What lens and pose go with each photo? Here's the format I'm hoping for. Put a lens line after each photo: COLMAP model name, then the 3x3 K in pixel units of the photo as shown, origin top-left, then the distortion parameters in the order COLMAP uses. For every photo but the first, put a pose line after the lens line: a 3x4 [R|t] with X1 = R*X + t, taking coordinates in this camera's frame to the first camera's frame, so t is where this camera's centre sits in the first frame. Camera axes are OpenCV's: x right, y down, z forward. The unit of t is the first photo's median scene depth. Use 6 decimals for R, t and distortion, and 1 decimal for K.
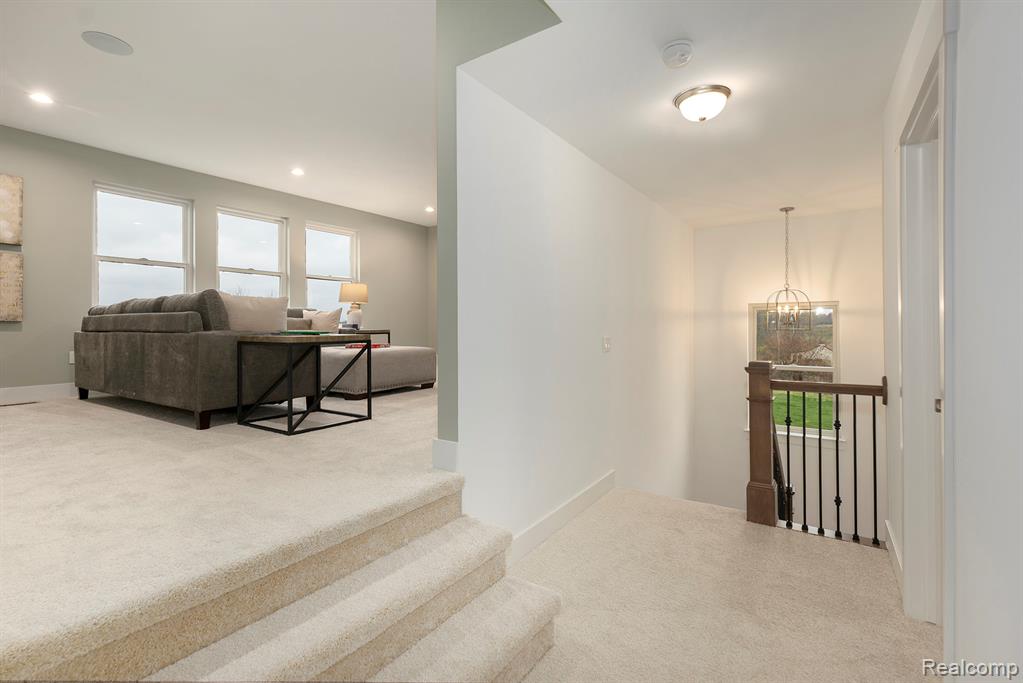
lens RADIAL K [[467.0, 0, 543.1], [0, 467.0, 328.9], [0, 0, 1]] dist [-0.002414, 0.000477]
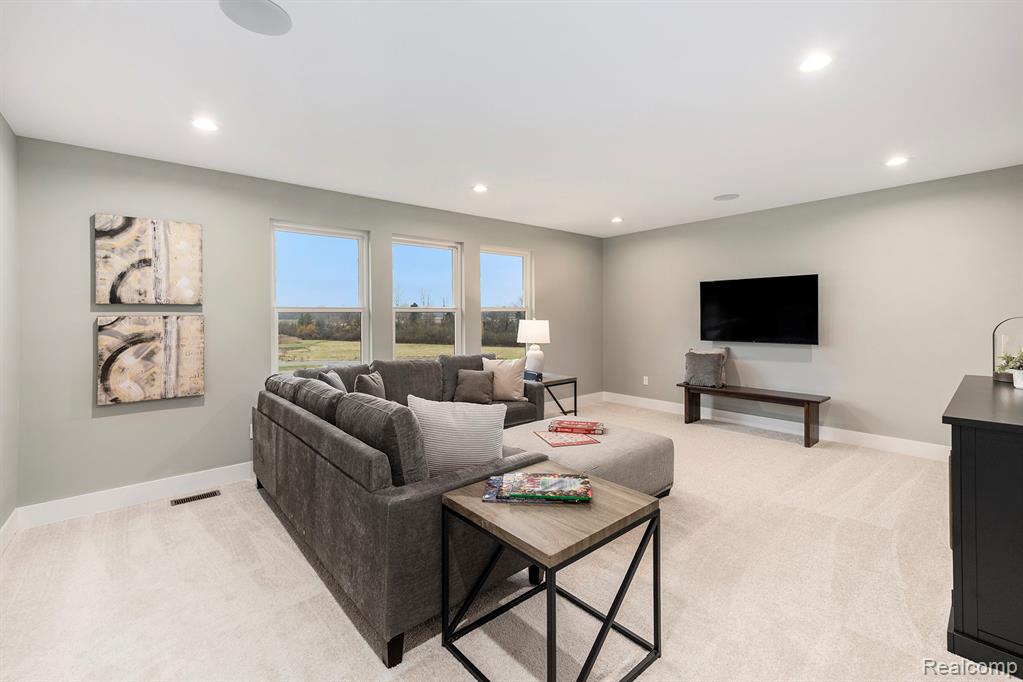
lens RADIAL K [[438.7, 0, 511.2], [0, 438.7, 340.2], [0, 0, 1]] dist [0.001358, -0.000083]
pose [[0.948774, 0.030463, -0.314484, -0.321661], [-0.012914, 0.998248, 0.057736, -0.168090], [0.315692, -0.050717, 0.947505, 0.408635]]
